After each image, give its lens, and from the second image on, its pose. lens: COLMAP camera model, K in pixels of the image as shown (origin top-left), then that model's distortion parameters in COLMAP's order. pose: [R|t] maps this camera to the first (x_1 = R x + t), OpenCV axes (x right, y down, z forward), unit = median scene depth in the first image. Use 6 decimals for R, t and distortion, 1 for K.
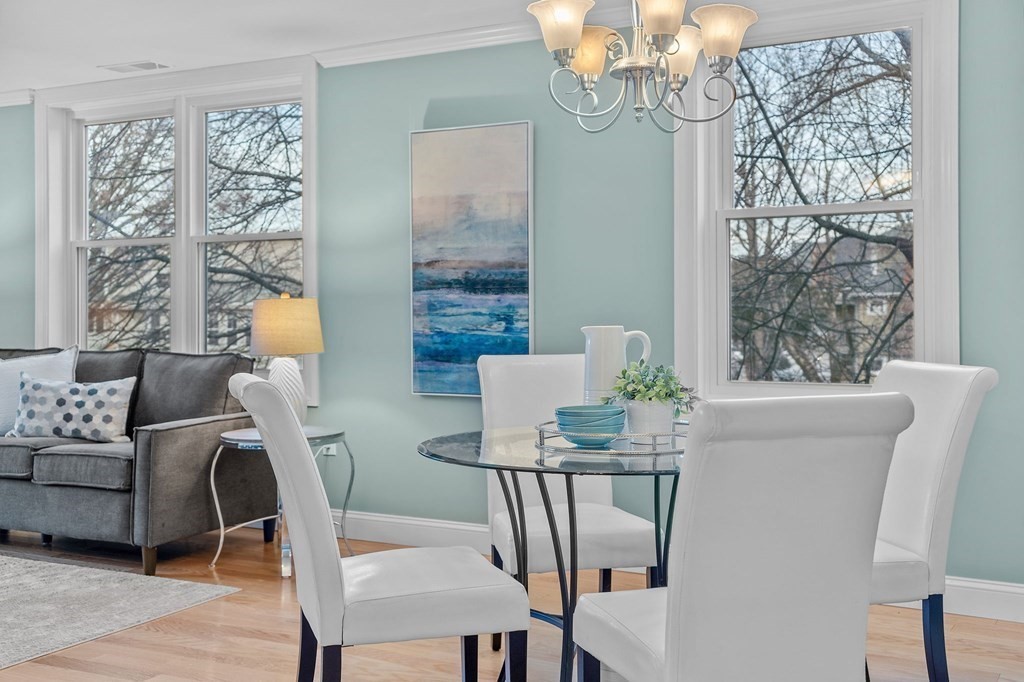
lens RADIAL K [[1136.9, 0, 516.2], [0, 1136.9, 307.3], [0, 0, 1]] dist [0.089443, 0.000000]
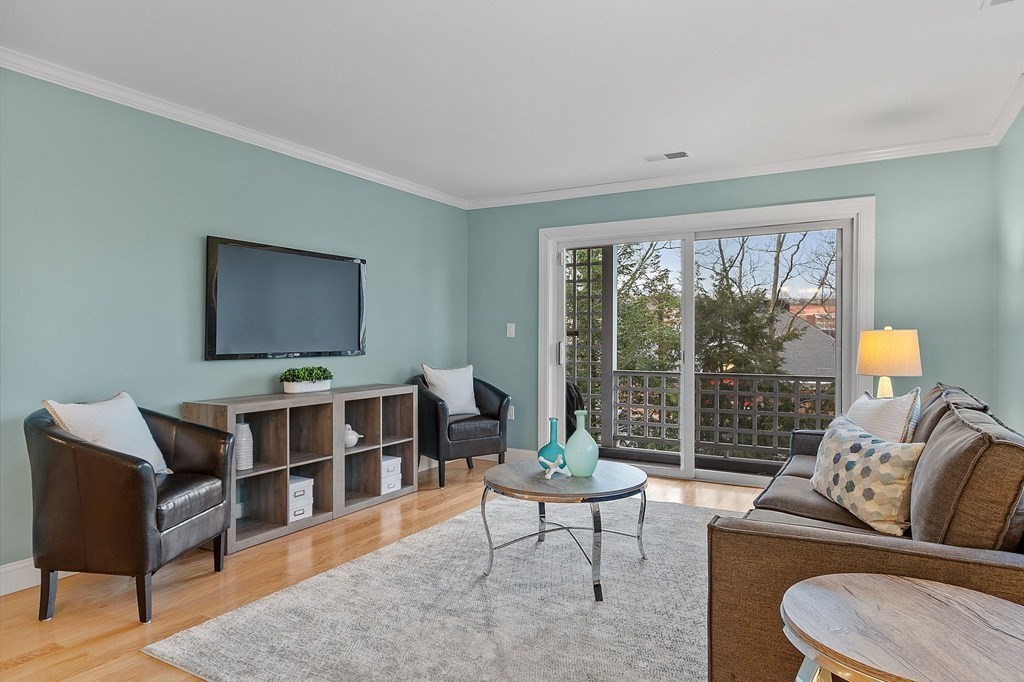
lens RADIAL K [[626.8, 0, 515.4], [0, 626.8, 338.4], [0, 0, 1]] dist [-0.000306, 0.000196]
pose [[-0.019831, 0.011021, -0.999743, 0.047581], [0.000908, 0.999939, 0.011006, -0.006414], [0.999803, -0.000689, -0.019840, 0.832316]]
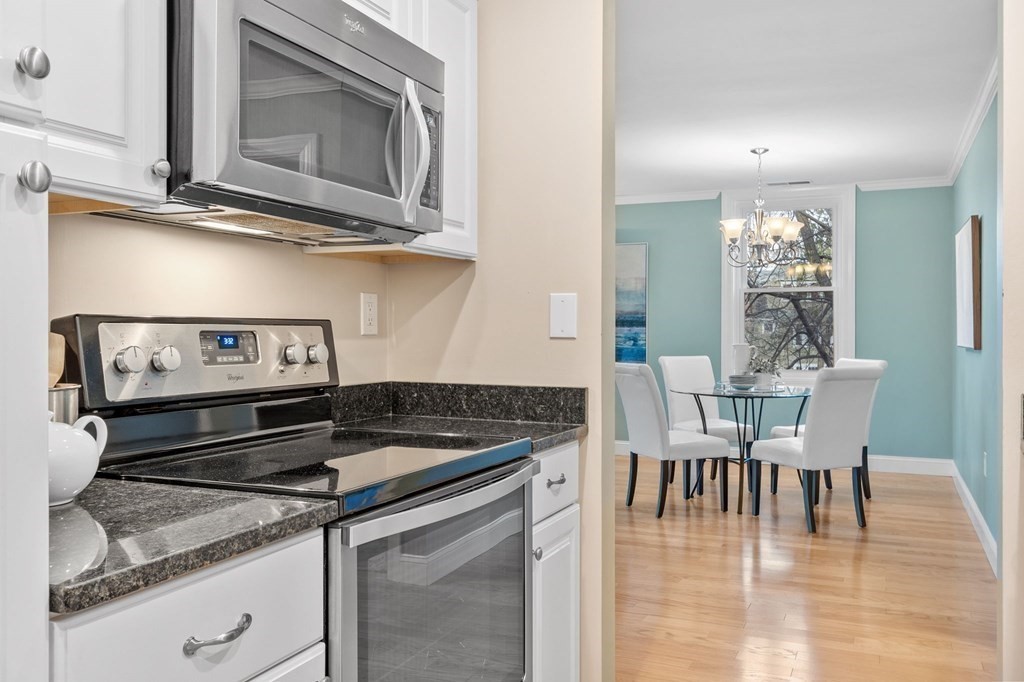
lens RADIAL K [[894.6, 0, 511.1], [0, 894.6, 337.4], [0, 0, 1]] dist [0.002173, -0.005318]
pose [[0.995163, 0.009241, 0.097799, -0.380553], [-0.010525, 0.999865, 0.012615, -0.011310], [-0.097669, -0.013584, 0.995126, -0.566664]]
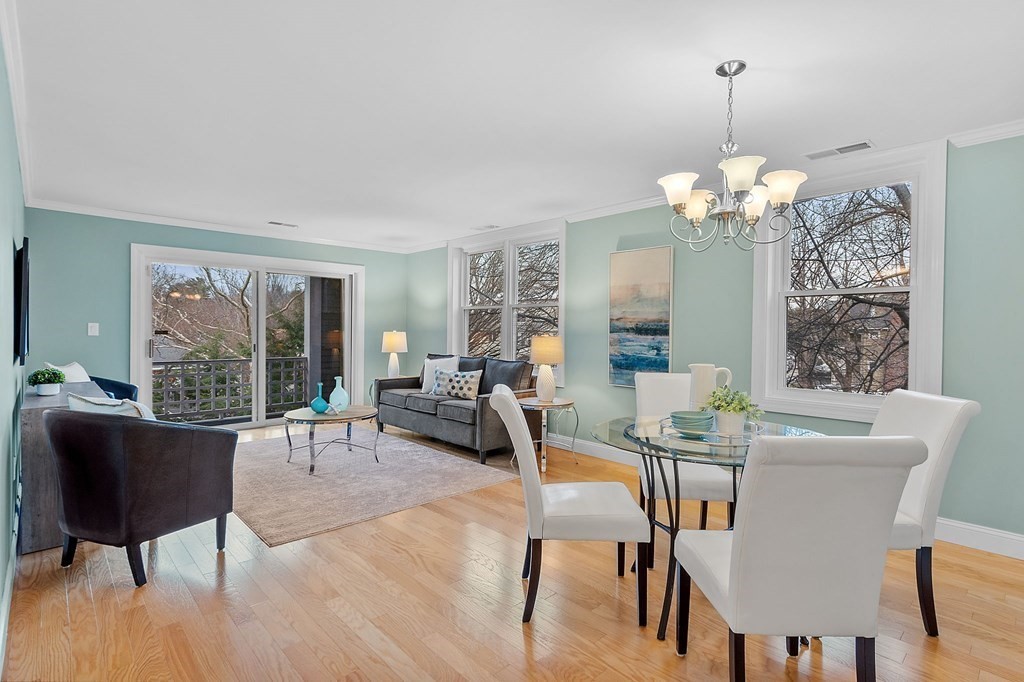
lens RADIAL K [[506.7, 0, 520.0], [0, 506.7, 338.9], [0, 0, 1]] dist [0.006648, 0.000659]
pose [[0.954384, 0.018856, -0.297986, 0.024898], [-0.013606, 0.999714, 0.019684, -0.020065], [0.298272, -0.014732, 0.954367, 0.112976]]
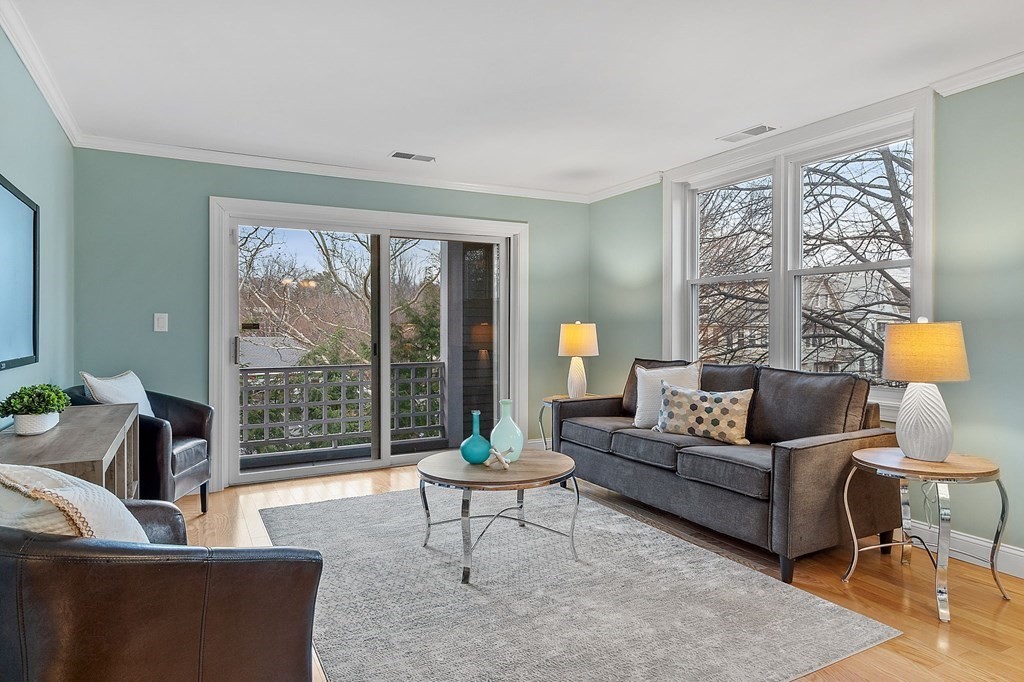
lens RADIAL K [[626.8, 0, 518.5], [0, 626.8, 327.3], [0, 0, 1]] dist [-0.000306, 0.000196]
pose [[0.842327, 0.003106, -0.538957, -0.203343], [-0.001137, 0.999991, 0.003986, -0.005712], [0.538965, -0.002744, 0.842324, 0.355768]]
